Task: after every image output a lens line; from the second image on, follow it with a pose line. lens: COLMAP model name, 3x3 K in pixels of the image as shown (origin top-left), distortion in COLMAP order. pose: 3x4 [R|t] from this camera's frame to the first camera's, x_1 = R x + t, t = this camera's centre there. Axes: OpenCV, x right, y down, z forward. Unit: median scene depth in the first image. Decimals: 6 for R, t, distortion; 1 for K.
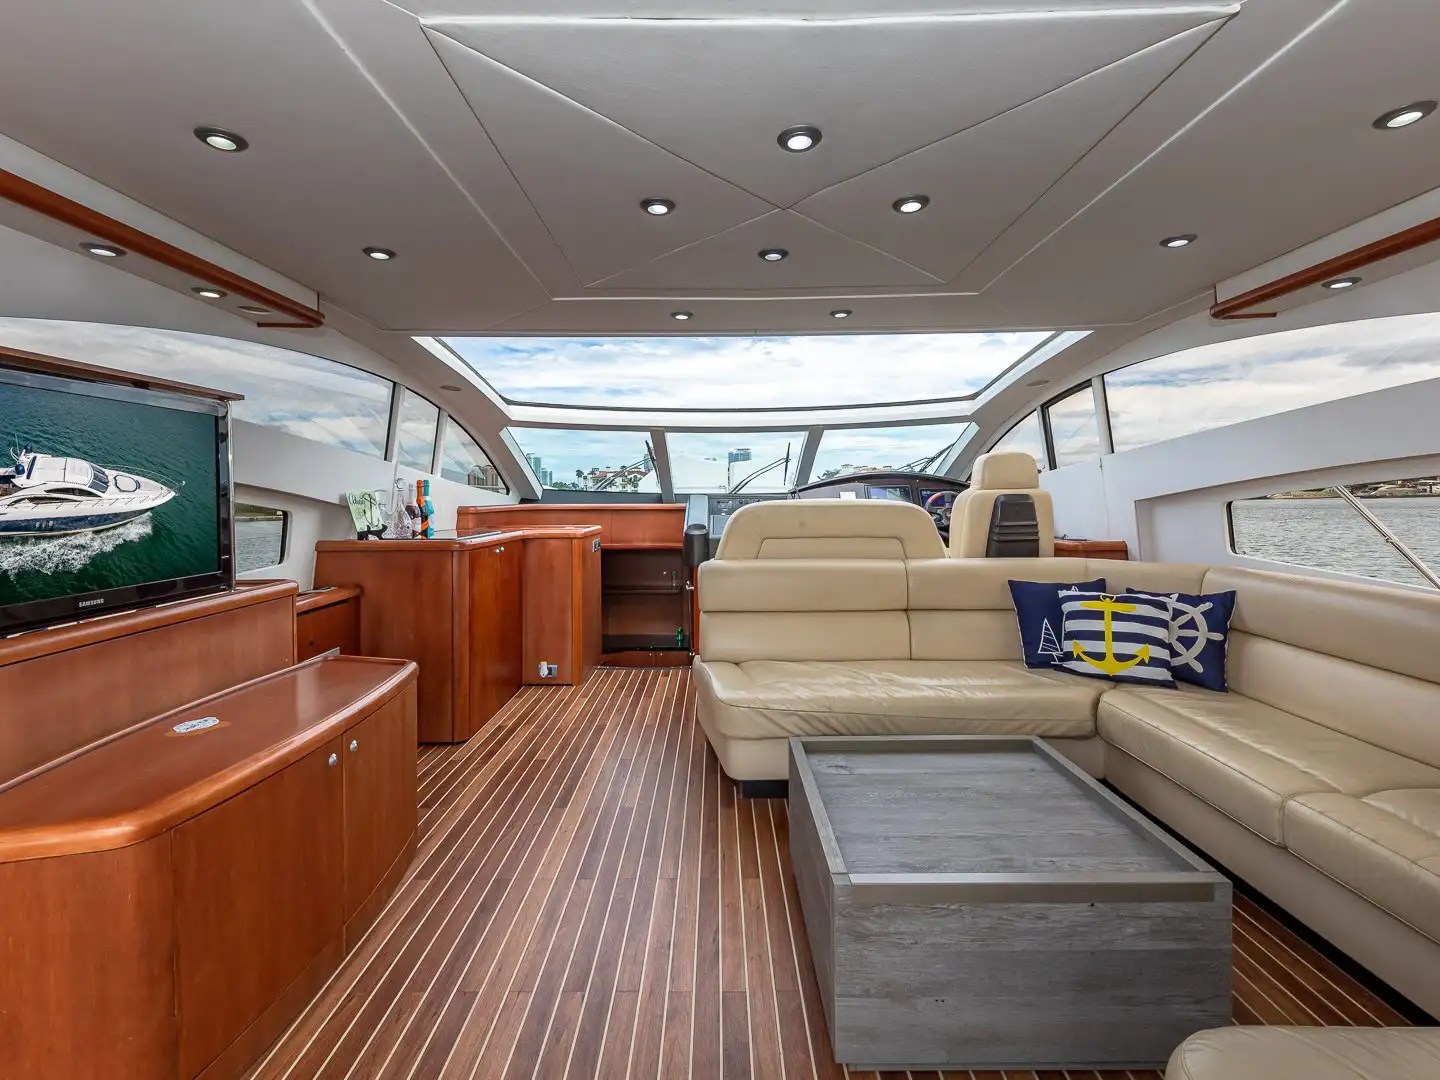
lens RADIAL K [[676.5, 0, 719.2], [0, 676.5, 489.8], [0, 0, 1]] dist [0.000528, -0.000002]
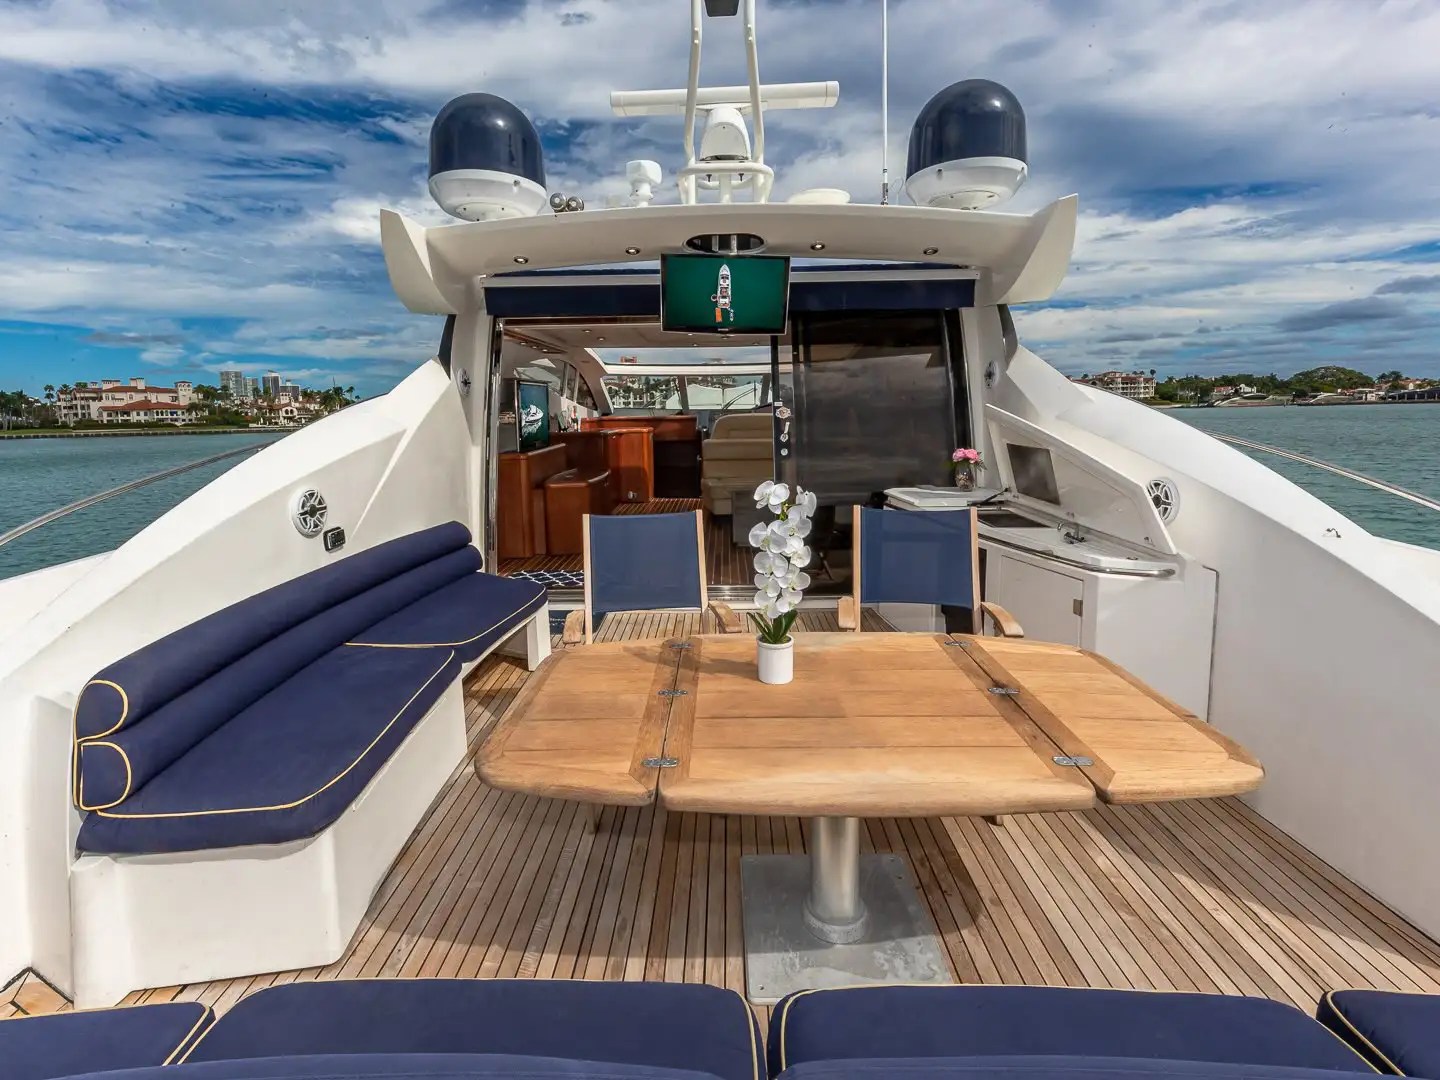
lens RADIAL K [[676.5, 0, 719.2], [0, 676.5, 489.8], [0, 0, 1]] dist [0.000528, -0.000002]
pose [[0.999871, -0.003981, -0.015567, 0.084399], [0.006020, 0.991066, 0.133240, -0.053243], [0.014898, -0.133316, 0.990962, -1.820731]]
